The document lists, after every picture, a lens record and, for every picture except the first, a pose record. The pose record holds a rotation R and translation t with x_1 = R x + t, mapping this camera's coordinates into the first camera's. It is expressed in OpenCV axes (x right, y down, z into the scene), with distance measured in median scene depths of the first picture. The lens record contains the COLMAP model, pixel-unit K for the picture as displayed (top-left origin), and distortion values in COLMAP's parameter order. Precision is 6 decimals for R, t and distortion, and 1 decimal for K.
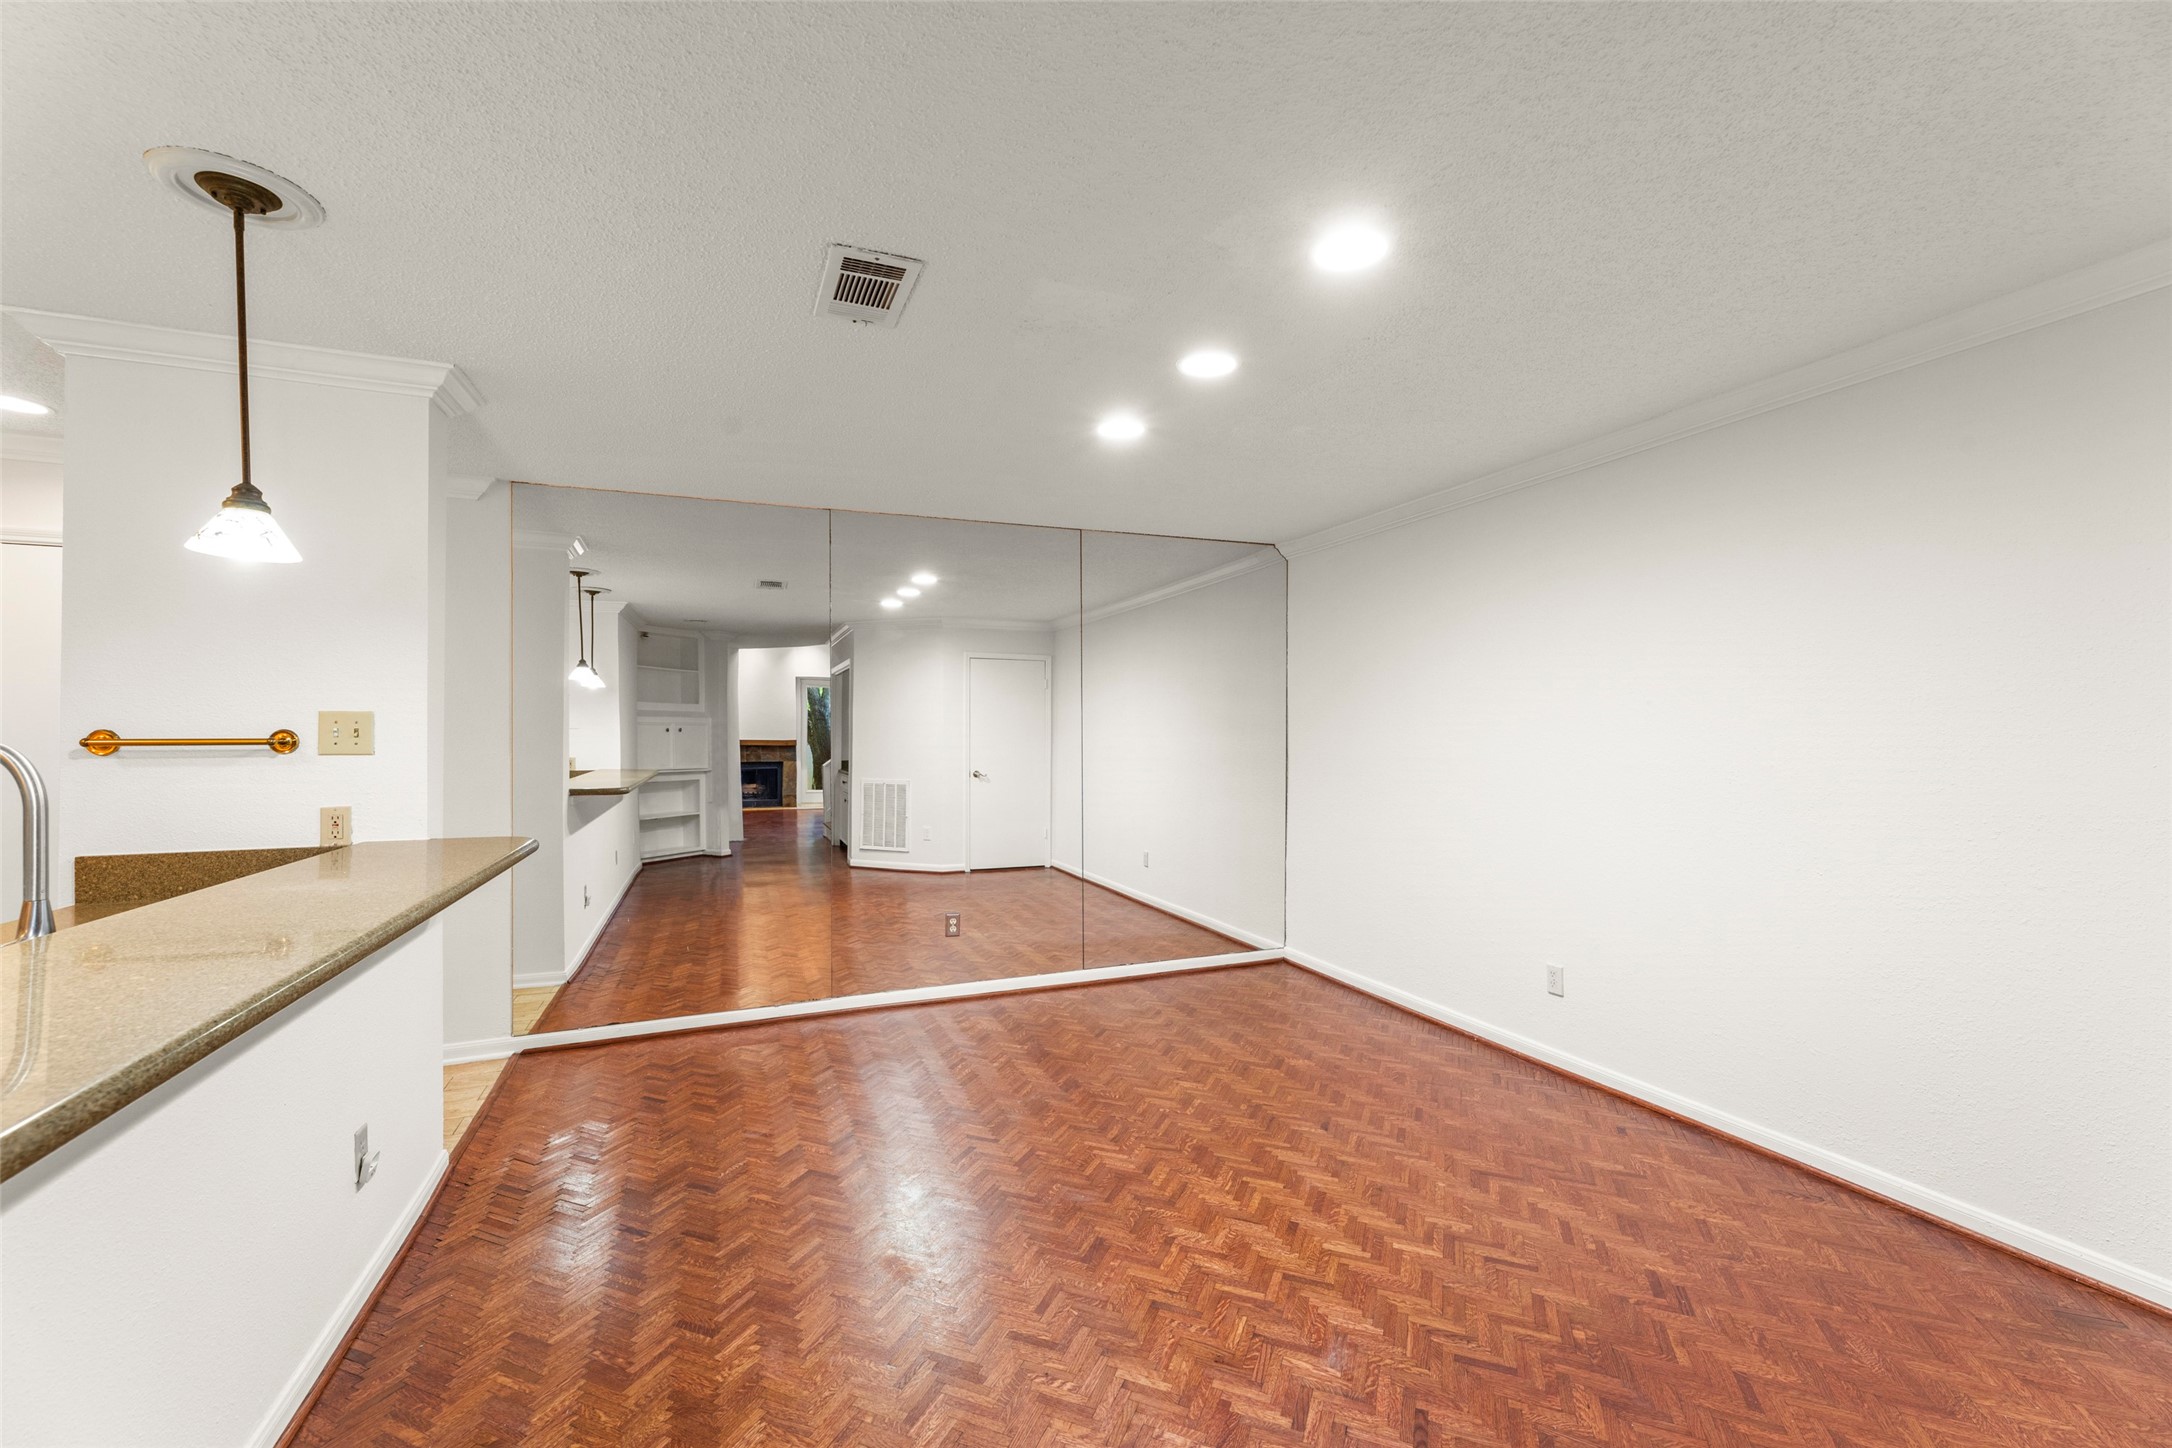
lens RADIAL K [[878.1, 0, 1086.4], [0, 878.1, 737.5], [0, 0, 1]] dist [0.000033, 0.001339]
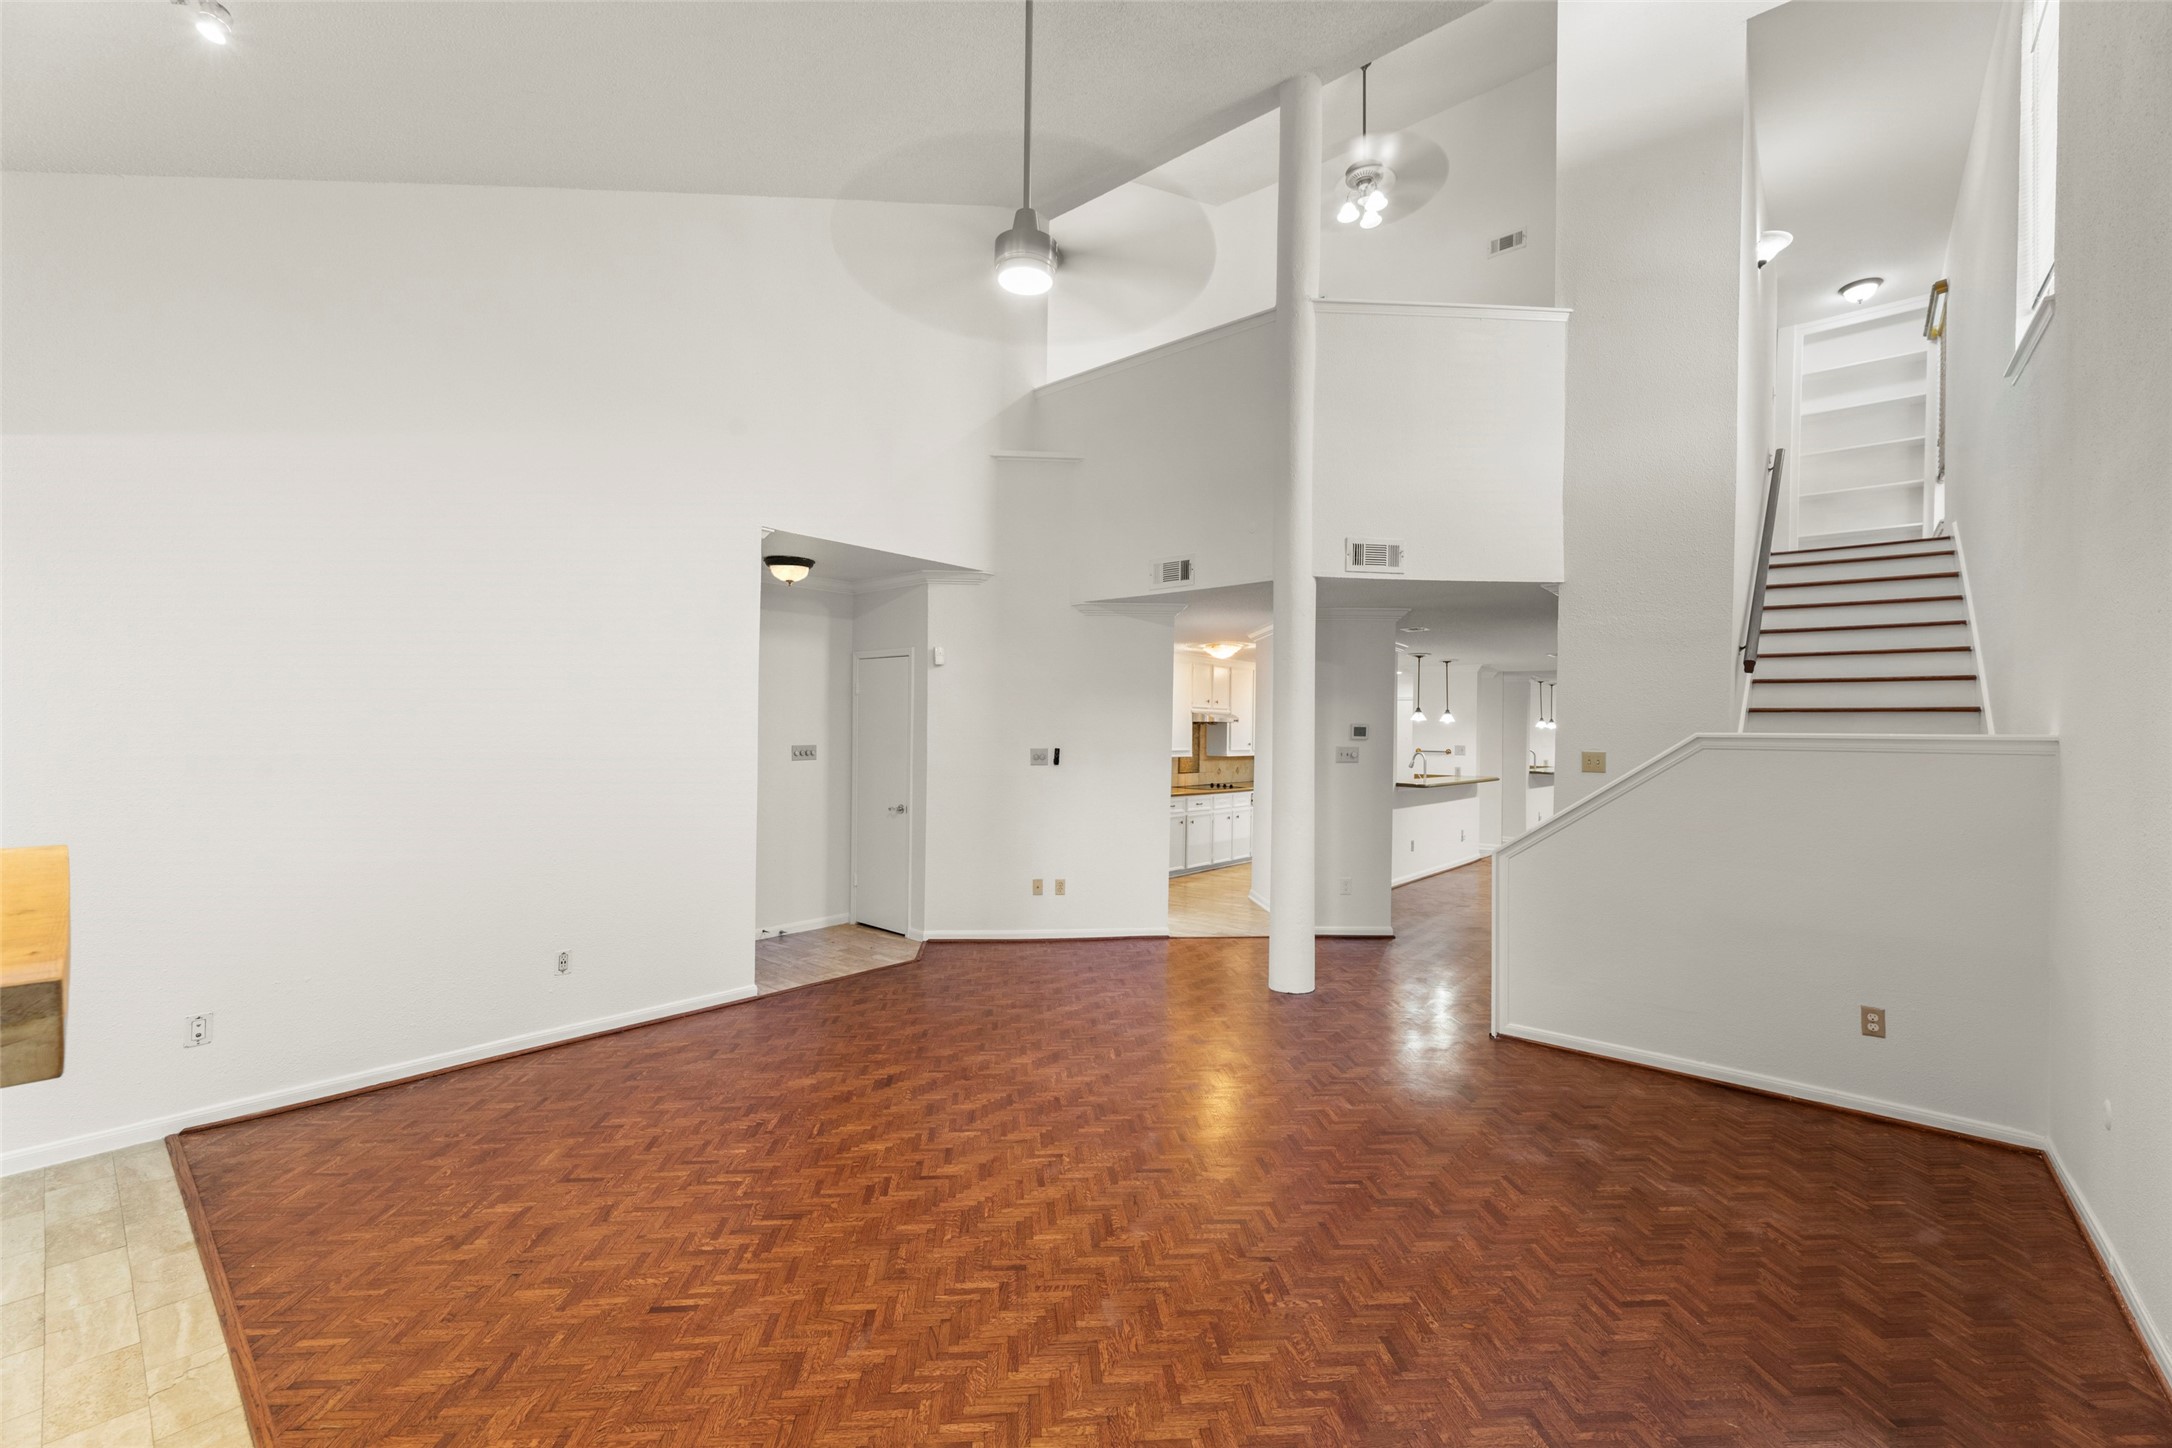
lens RADIAL K [[878.1, 0, 1078.5], [0, 878.1, 727.6], [0, 0, 1]] dist [0.000033, 0.001339]
pose [[0.453178, 0.003633, -0.891412, 2.158666], [-0.020101, 0.999779, -0.006144, -0.052015], [0.891193, 0.020703, 0.453151, -2.635215]]
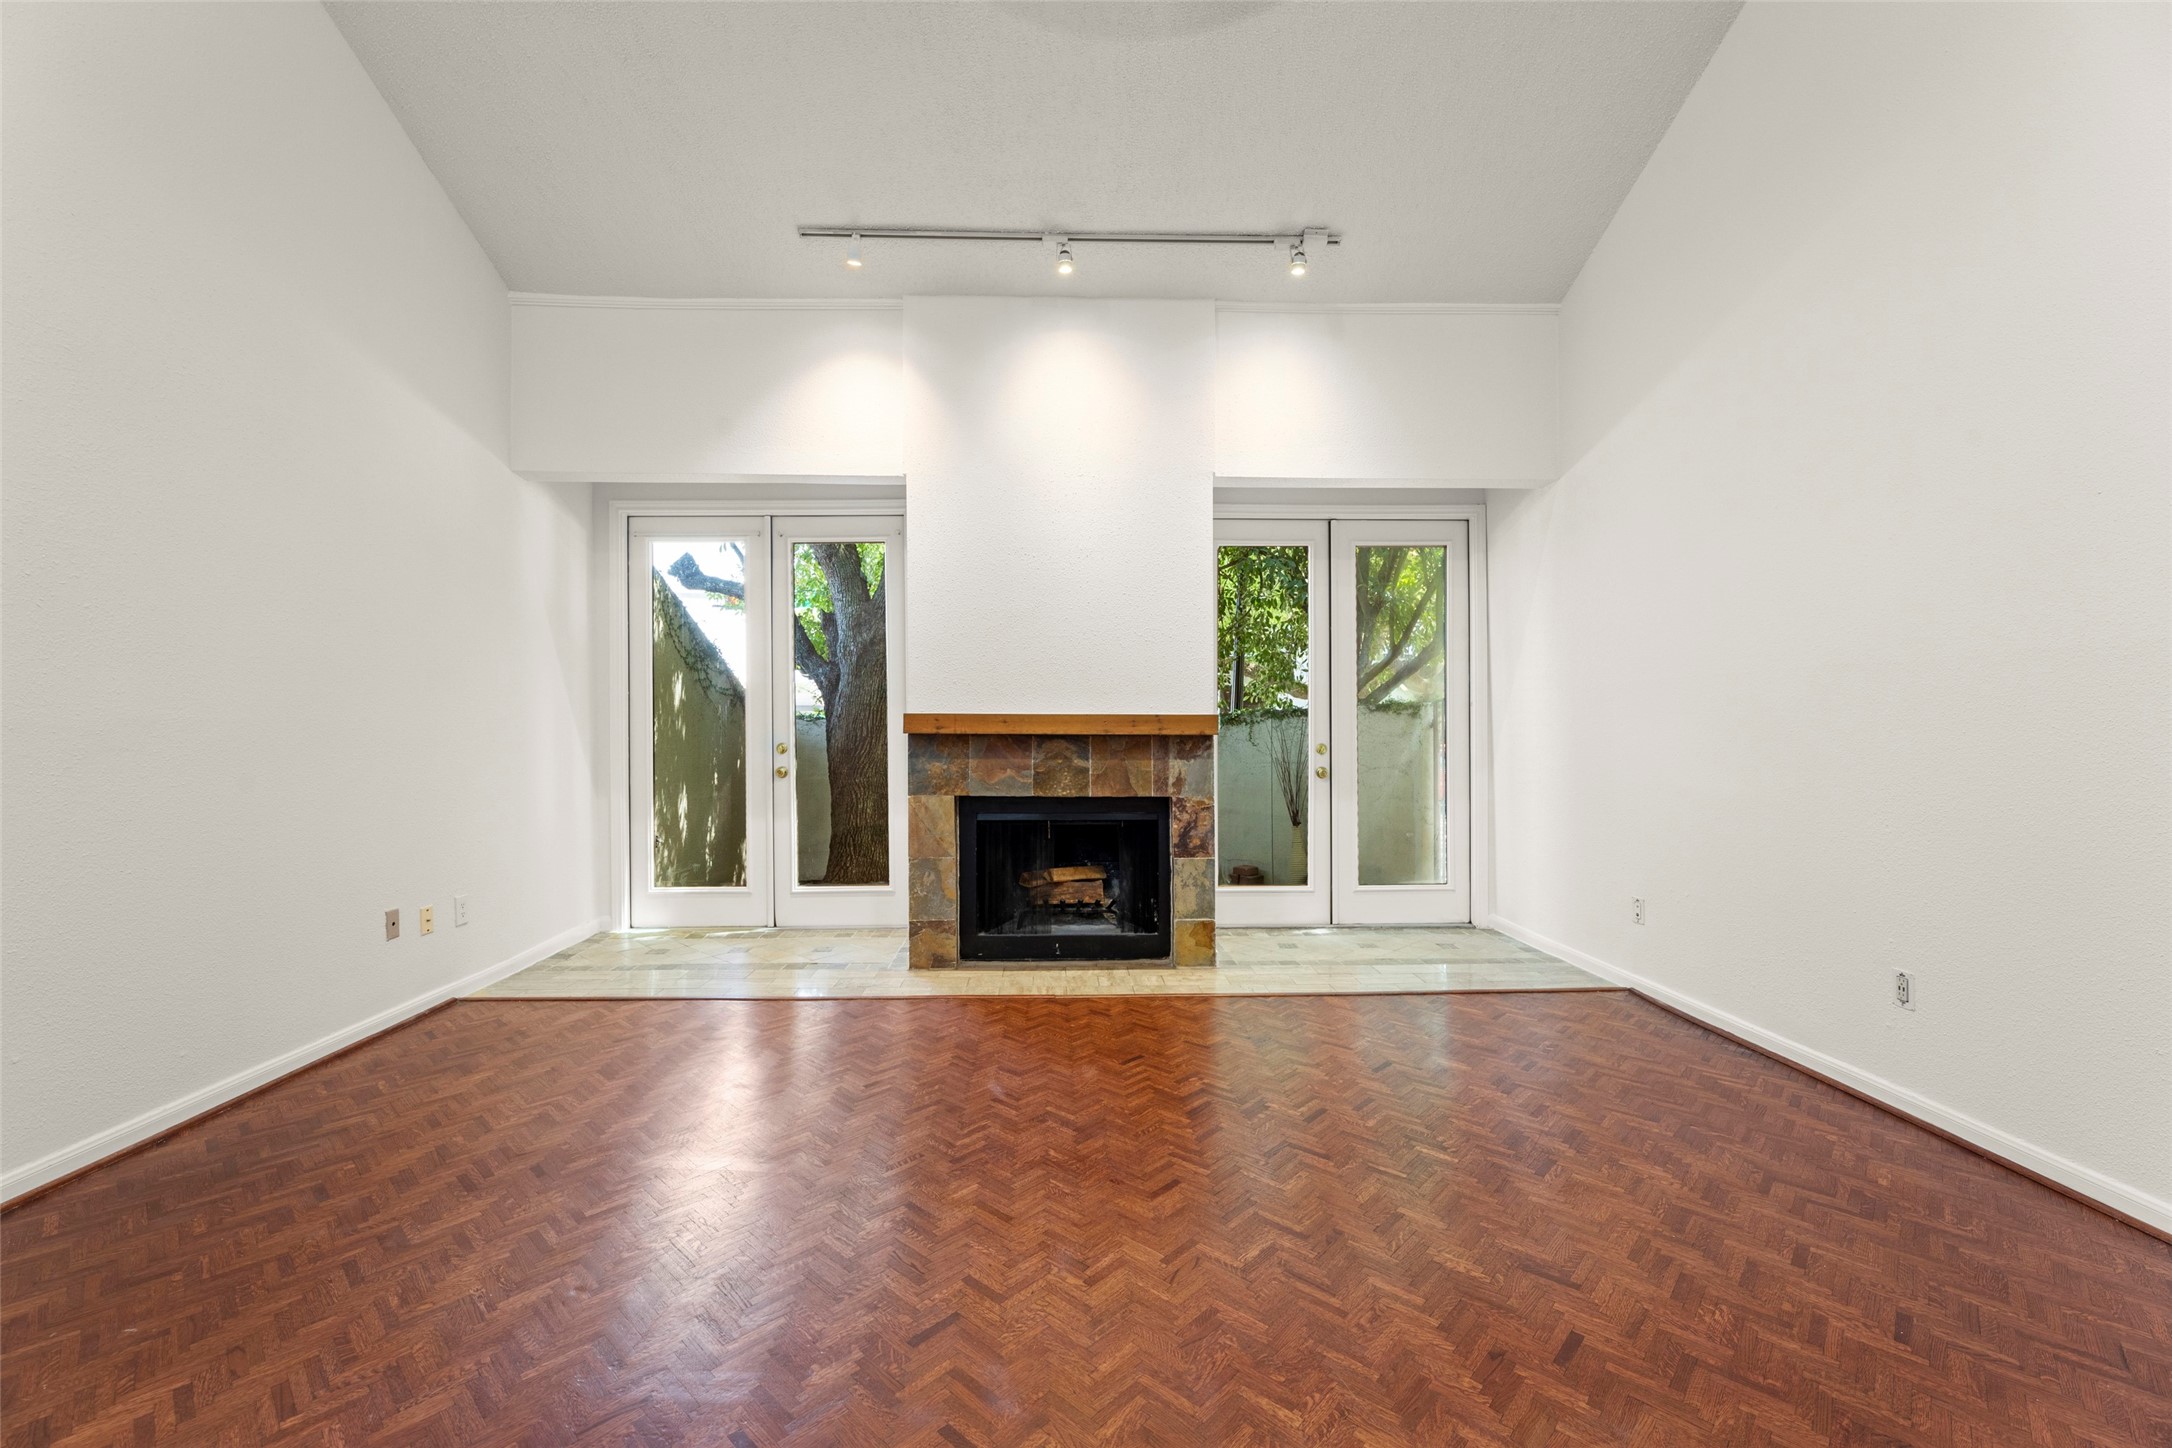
lens RADIAL K [[878.1, 0, 1088.9], [0, 878.1, 738.1], [0, 0, 1]] dist [0.000033, 0.001339]
pose [[-0.939578, 0.005156, 0.342295, 0.809458], [0.011918, 0.999773, 0.017657, 0.065314], [-0.342126, 0.020670, -0.939427, -1.411407]]
